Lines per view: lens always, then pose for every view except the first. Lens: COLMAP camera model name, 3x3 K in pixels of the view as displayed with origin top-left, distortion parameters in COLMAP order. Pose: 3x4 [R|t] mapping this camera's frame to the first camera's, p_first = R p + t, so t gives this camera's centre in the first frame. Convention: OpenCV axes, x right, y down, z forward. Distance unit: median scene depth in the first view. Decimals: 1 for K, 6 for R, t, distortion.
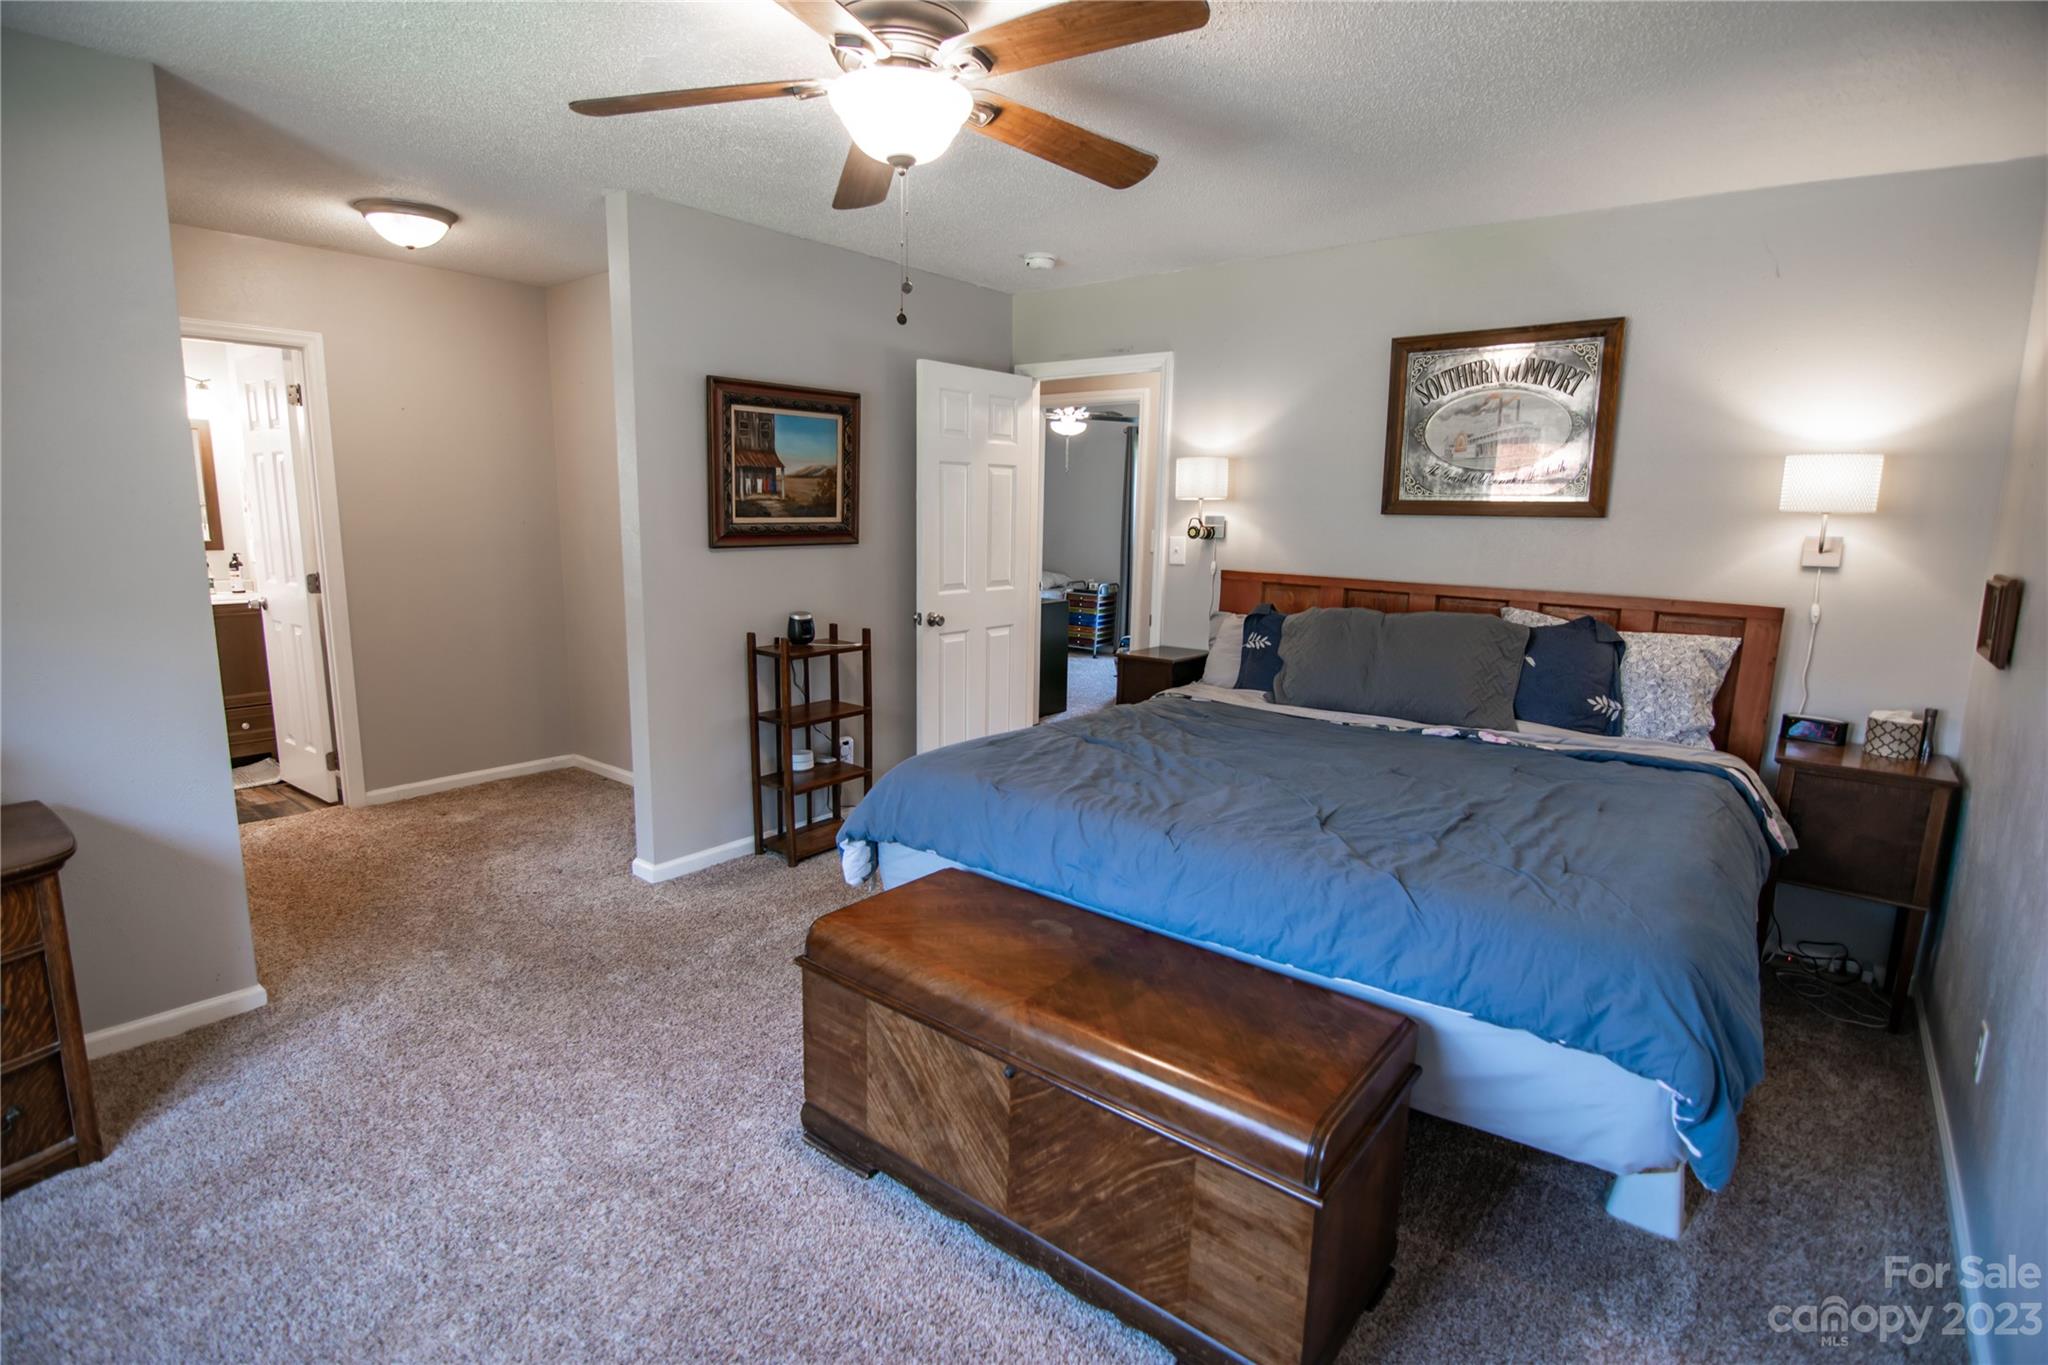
lens RADIAL K [[1031.2, 0, 1018.3], [0, 1031.2, 682.9], [0, 0, 1]] dist [0.000500, -0.016510]
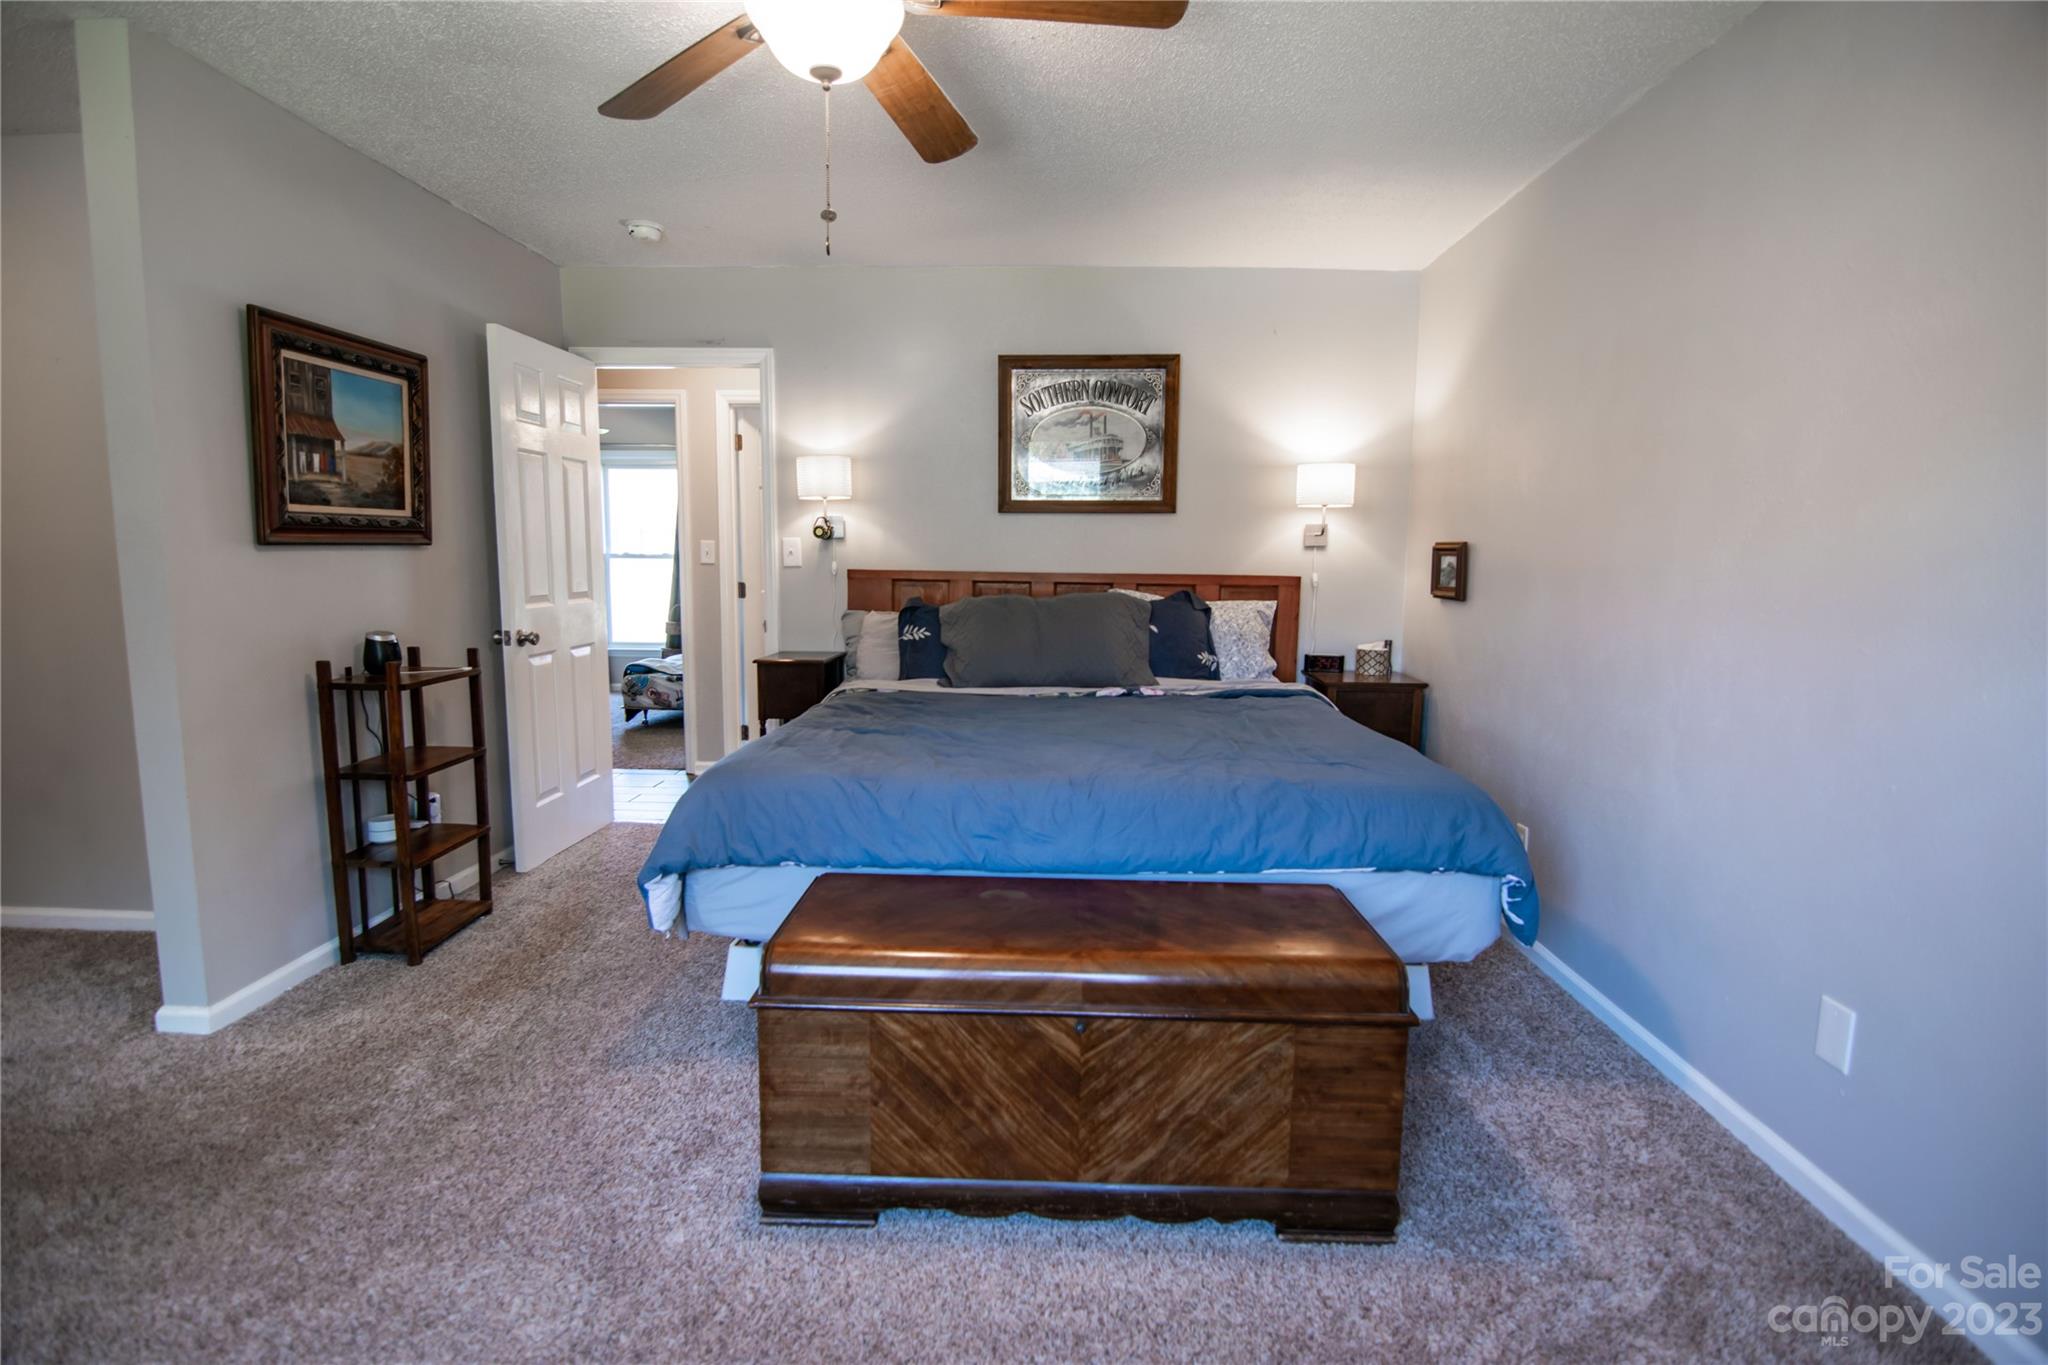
lens RADIAL K [[1031.2, 0, 1018.3], [0, 1031.2, 682.9], [0, 0, 1]] dist [0.000500, -0.016510]
pose [[0.786240, -0.085484, 0.611979, -0.328801], [0.111356, 0.993771, -0.004251, 0.026076], [-0.607804, 0.071491, 0.790862, 0.124358]]
